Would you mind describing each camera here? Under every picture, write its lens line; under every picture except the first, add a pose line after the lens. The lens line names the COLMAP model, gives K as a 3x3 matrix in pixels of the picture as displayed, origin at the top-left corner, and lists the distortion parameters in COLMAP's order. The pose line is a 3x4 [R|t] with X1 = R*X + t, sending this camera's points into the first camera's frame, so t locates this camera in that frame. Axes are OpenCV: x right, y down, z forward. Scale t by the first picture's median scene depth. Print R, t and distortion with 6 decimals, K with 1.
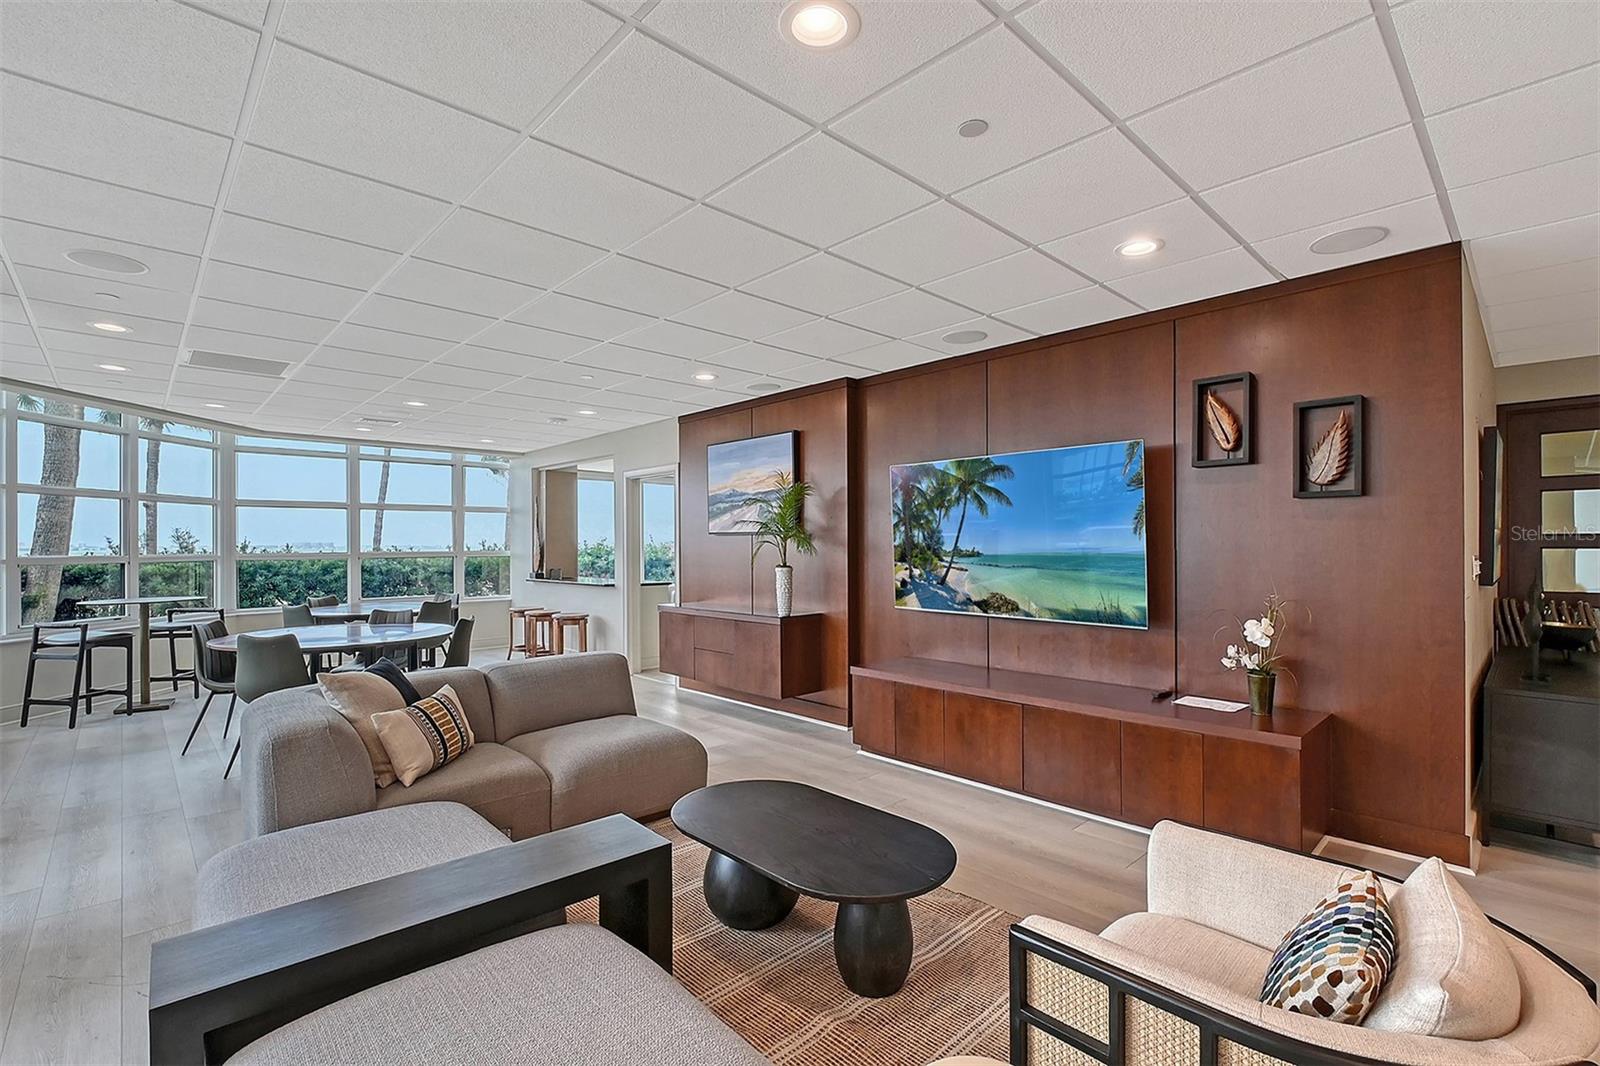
lens RADIAL K [[717.2, 0, 834.6], [0, 717.2, 552.6], [0, 0, 1]] dist [0.002167, -0.003025]
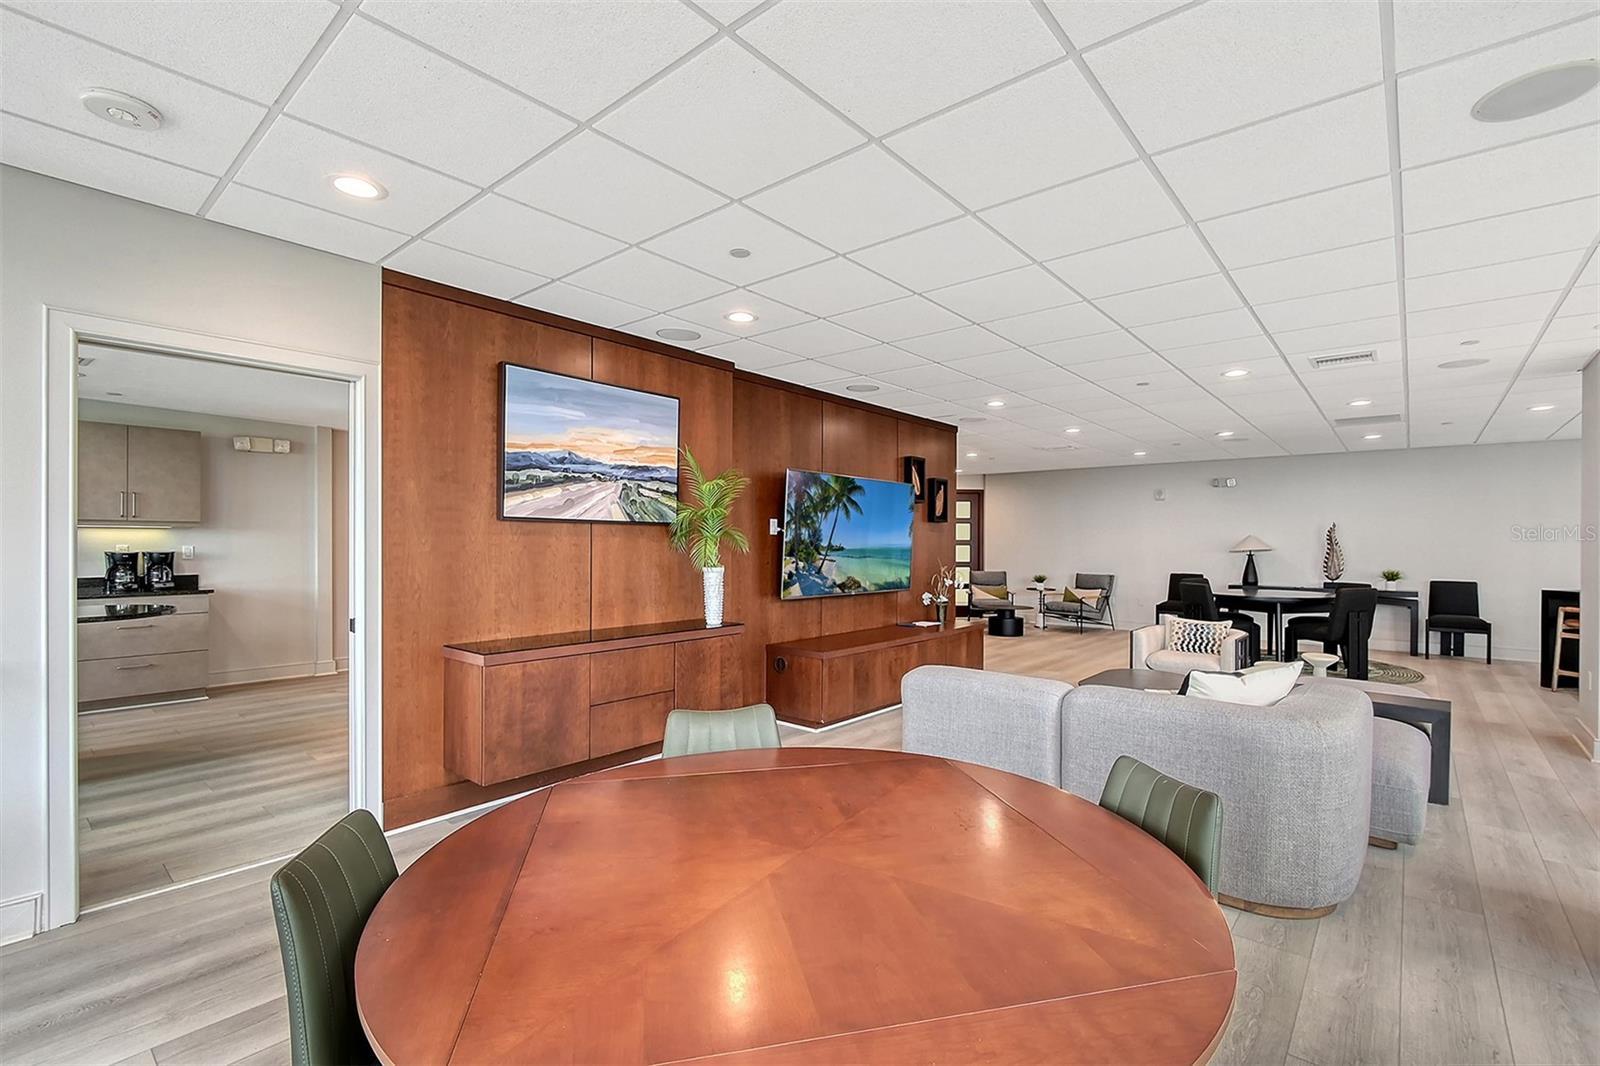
lens RADIAL K [[717.2, 0, 817.2], [0, 717.2, 540.7], [0, 0, 1]] dist [0.002167, -0.003025]
pose [[-0.098504, 0.003748, 0.995130, -1.074229], [0.002461, 0.999991, -0.003522, -0.007865], [-0.995134, 0.002102, -0.098513, 1.131955]]
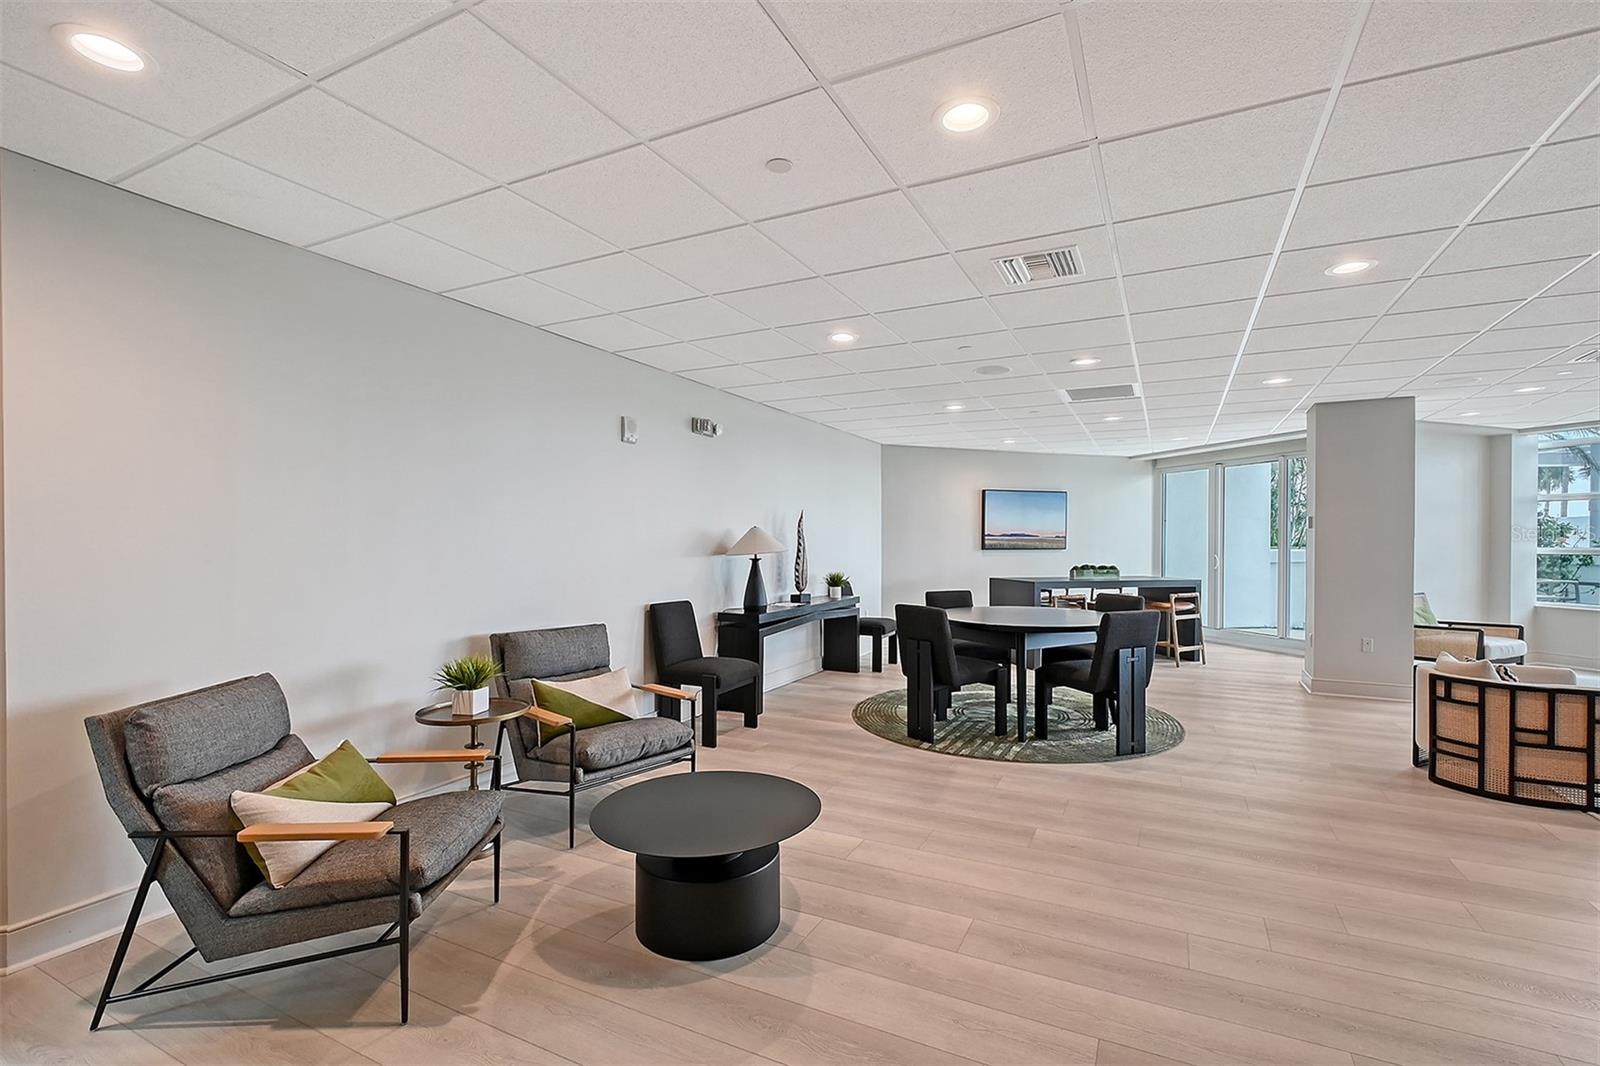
lens RADIAL K [[717.2, 0, 820.3], [0, 717.2, 533.2], [0, 0, 1]] dist [0.002167, -0.003025]
pose [[-0.943915, -0.002675, -0.330179, 1.292415], [-0.002554, 0.999996, -0.000799, -0.015122], [0.330180, 0.000089, -0.943918, 0.861126]]
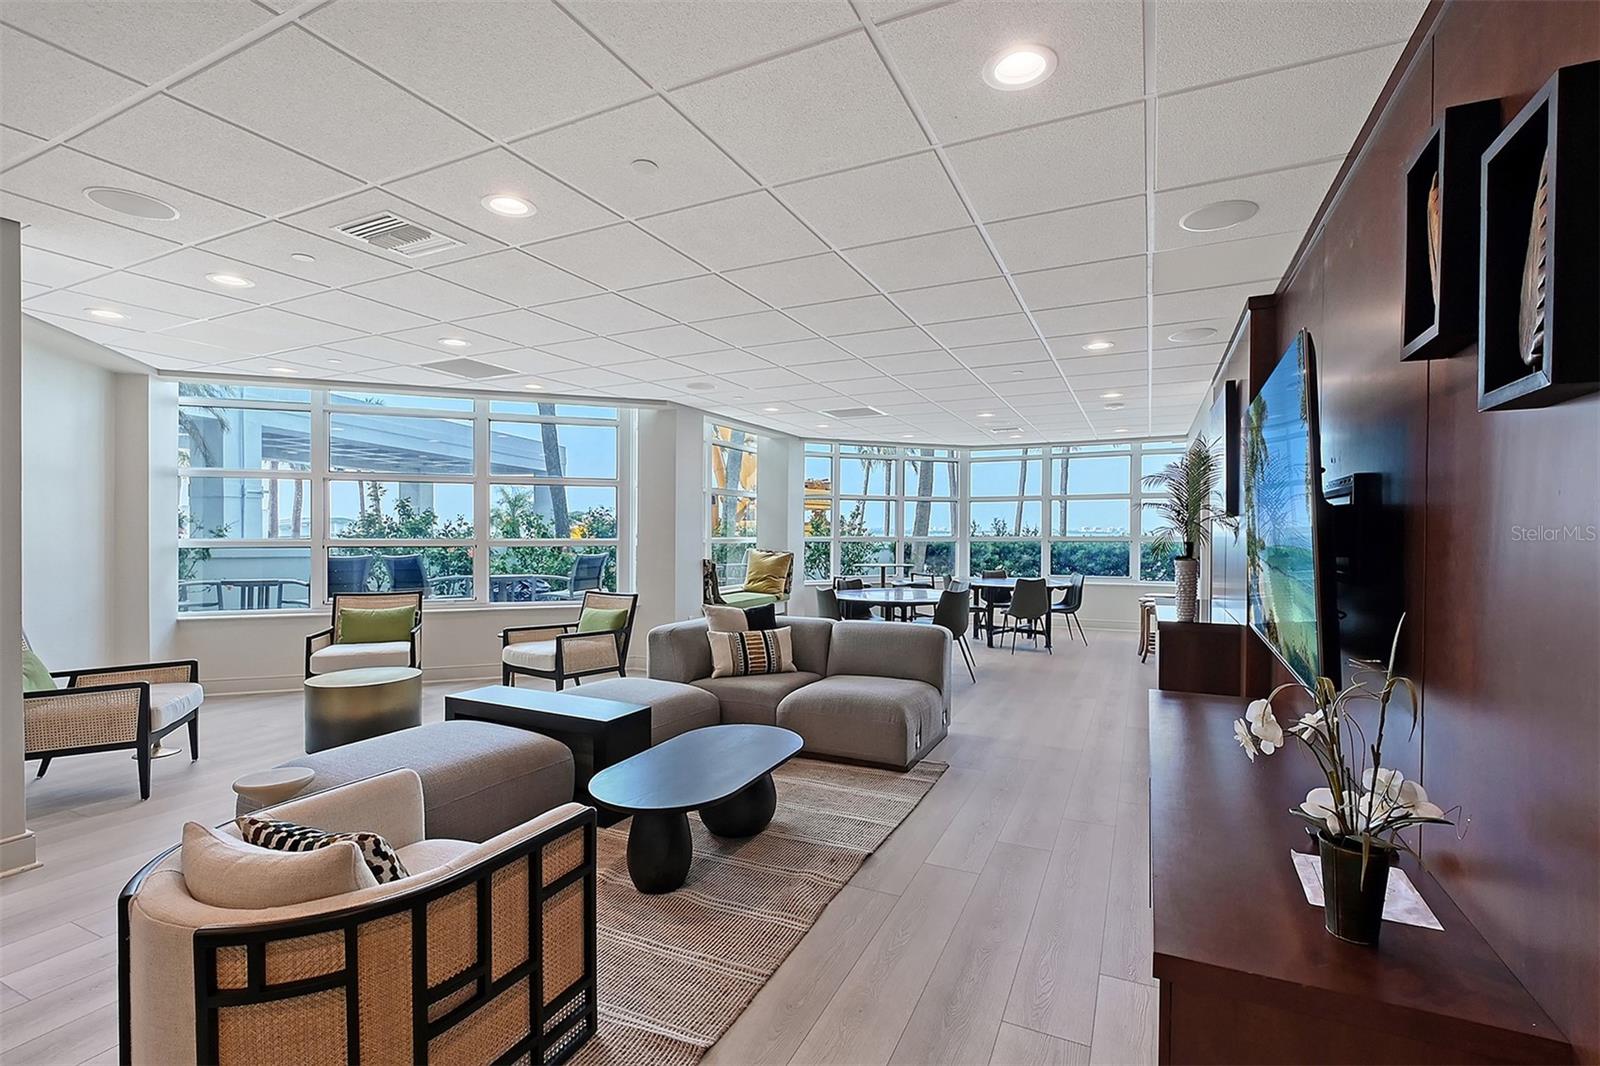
lens RADIAL K [[717.2, 0, 805.1], [0, 717.2, 541.7], [0, 0, 1]] dist [0.002167, -0.003025]
pose [[0.337265, 0.015056, -0.941289, 0.630968], [-0.008597, 0.999880, 0.012913, -0.007028], [0.941370, 0.003737, 0.337354, 0.399824]]
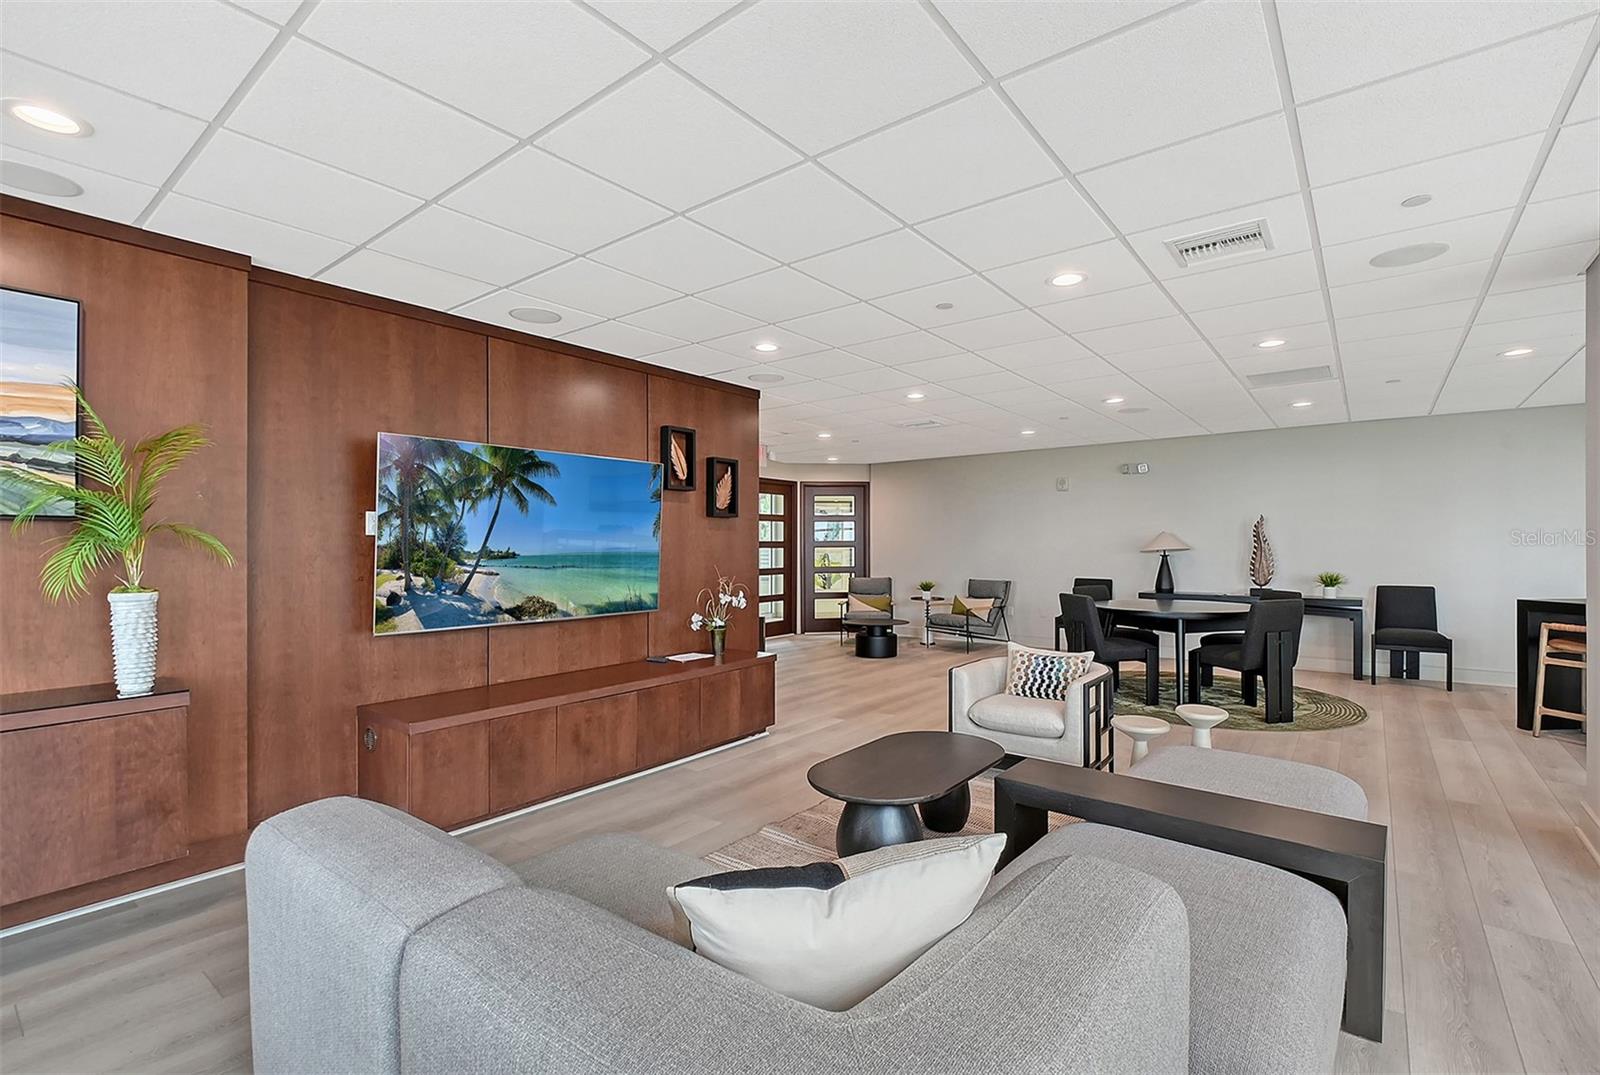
lens RADIAL K [[725.0, 0, 805.2], [0, 725.0, 544.4], [0, 0, 1]] dist [-0.000432, -0.001467]
pose [[-0.126665, 0.004146, 0.991937, -0.713701], [0.013267, 0.999909, -0.002485, -0.004241], [-0.991857, 0.012845, -0.126708, 0.724470]]
